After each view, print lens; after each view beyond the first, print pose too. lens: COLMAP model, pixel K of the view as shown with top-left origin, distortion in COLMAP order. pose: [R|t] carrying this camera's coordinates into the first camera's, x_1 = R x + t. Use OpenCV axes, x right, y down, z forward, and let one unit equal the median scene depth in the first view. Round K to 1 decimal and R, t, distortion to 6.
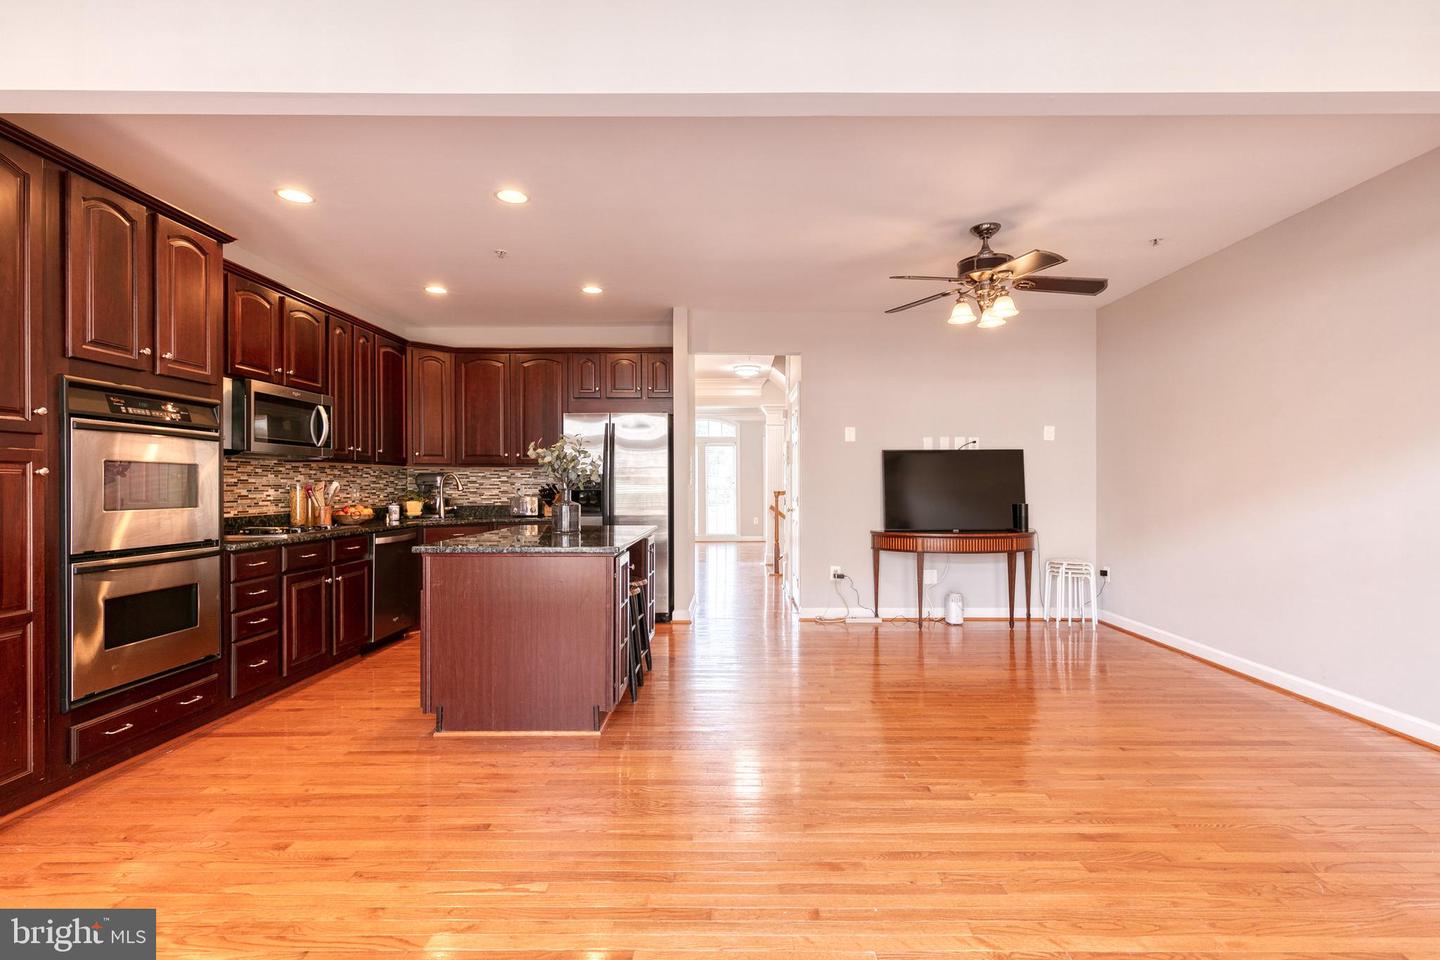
lens RADIAL K [[651.7, 0, 727.0], [0, 651.7, 481.7], [0, 0, 1]] dist [0.003126, 0.000043]
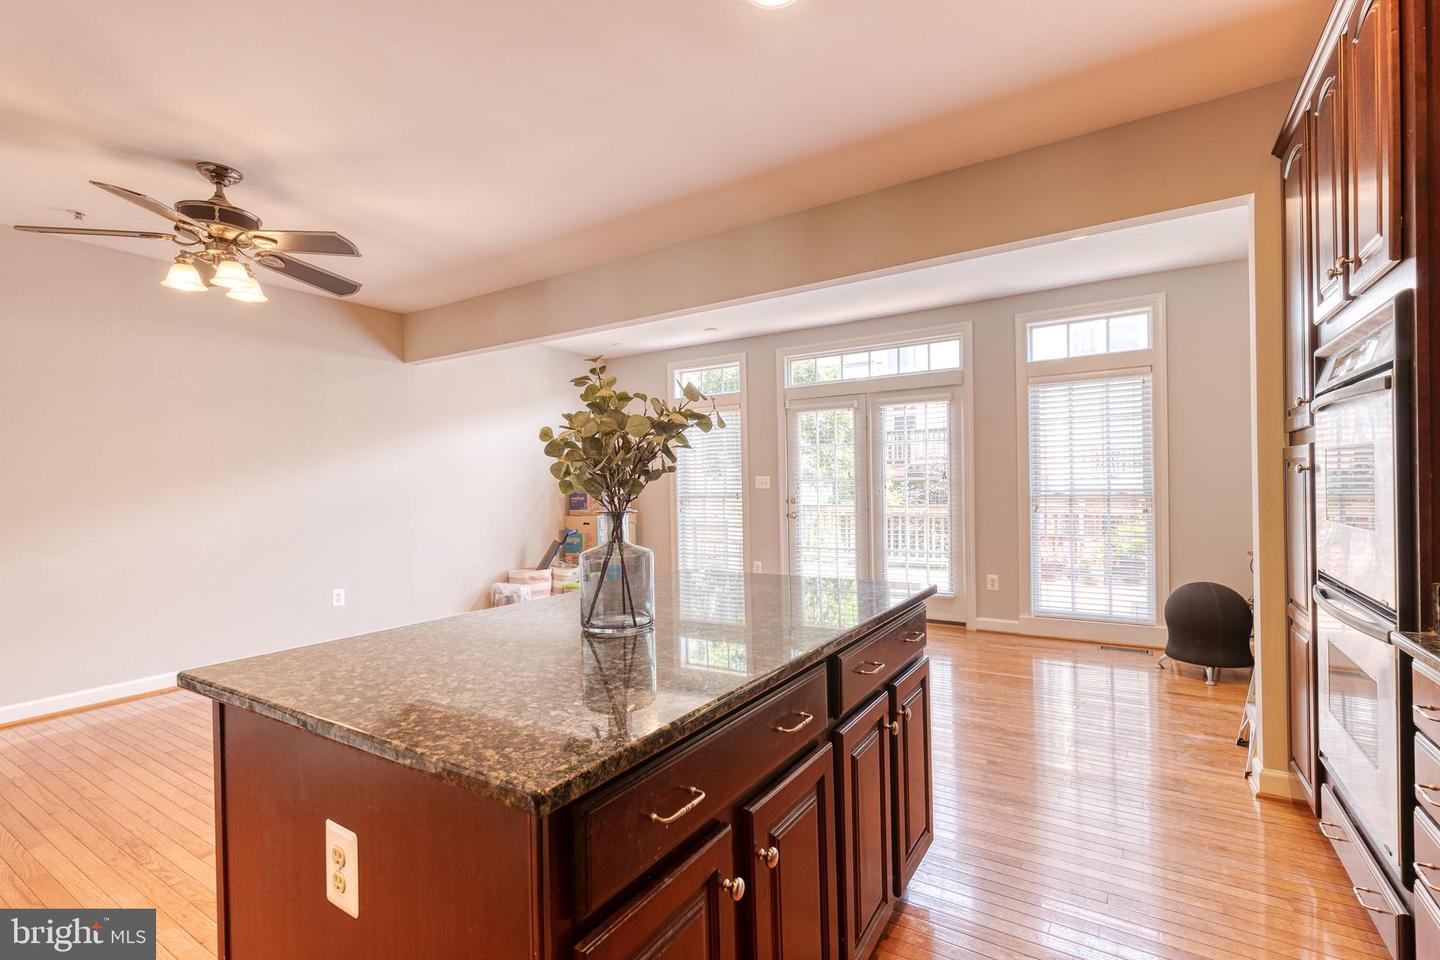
lens RADIAL K [[628.3, 0, 721.2], [0, 628.3, 487.7], [0, 0, 1]] dist [0.002714, 0.000201]
pose [[-0.846685, 0.016251, 0.531846, -0.393069], [0.020828, 0.999780, 0.002607, -0.003726], [-0.531687, 0.013285, -0.846837, 1.041721]]
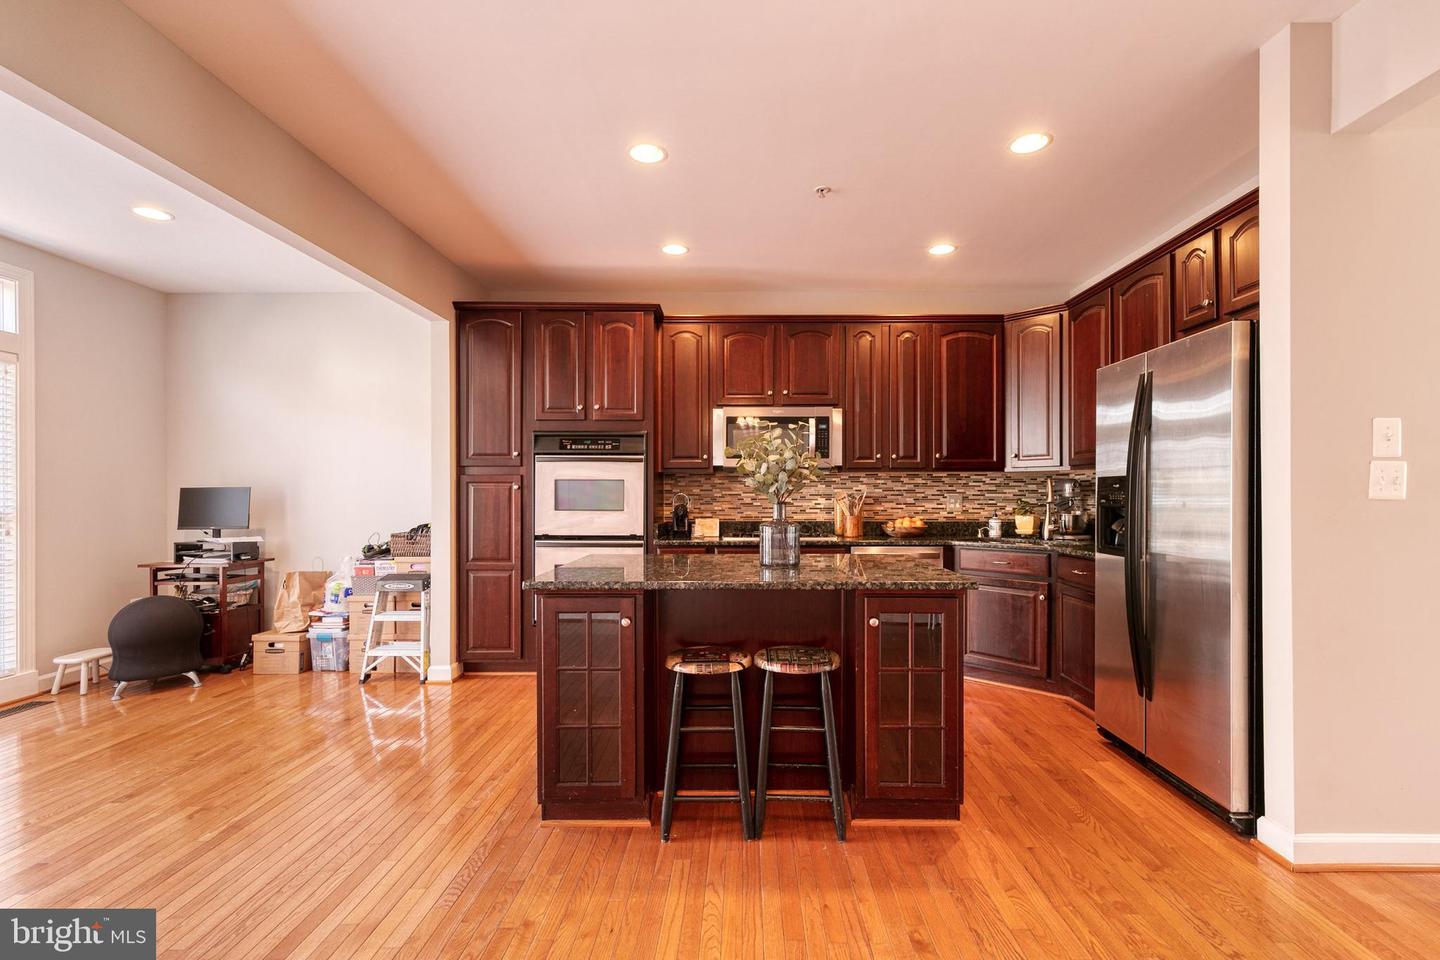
lens RADIAL K [[649.2, 0, 755.1], [0, 649.2, 492.4], [0, 0, 1]] dist [0.000798, -0.000005]
pose [[0.006141, 0.004209, -0.999972, 0.356897], [0.003525, 0.999985, 0.004231, -0.003036], [0.999975, -0.003551, 0.006126, 0.792194]]
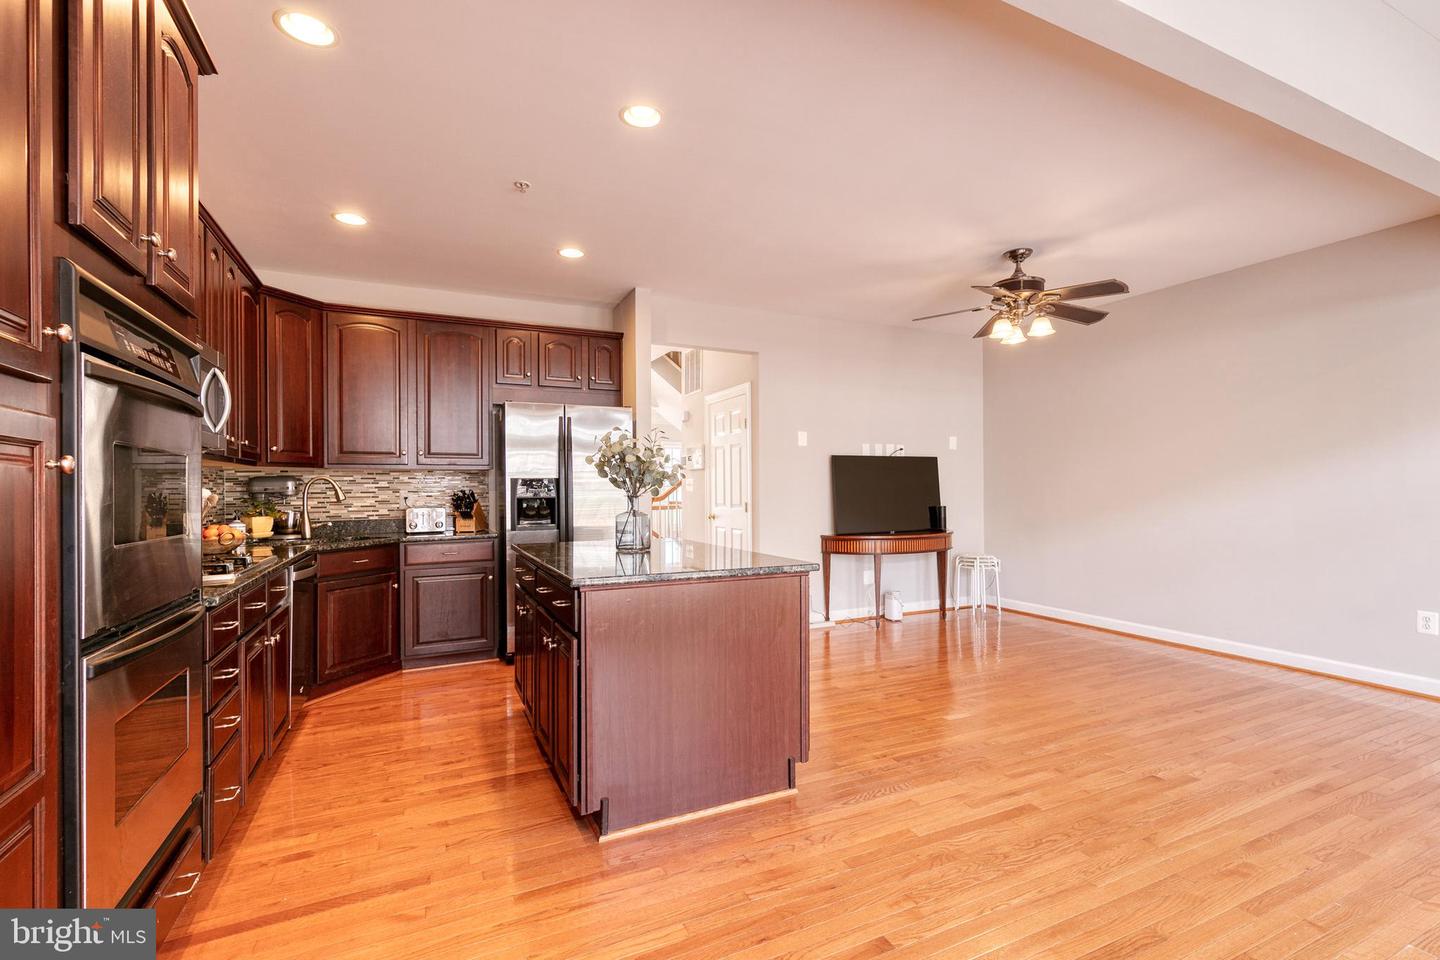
lens RADIAL K [[651.7, 0, 727.0], [0, 651.7, 481.7], [0, 0, 1]] dist [0.003126, 0.000043]
pose [[0.898904, -0.000372, 0.438145, -0.403507], [0.003821, 0.999968, -0.006990, -0.000711], [-0.438128, 0.007957, 0.898877, 0.184403]]
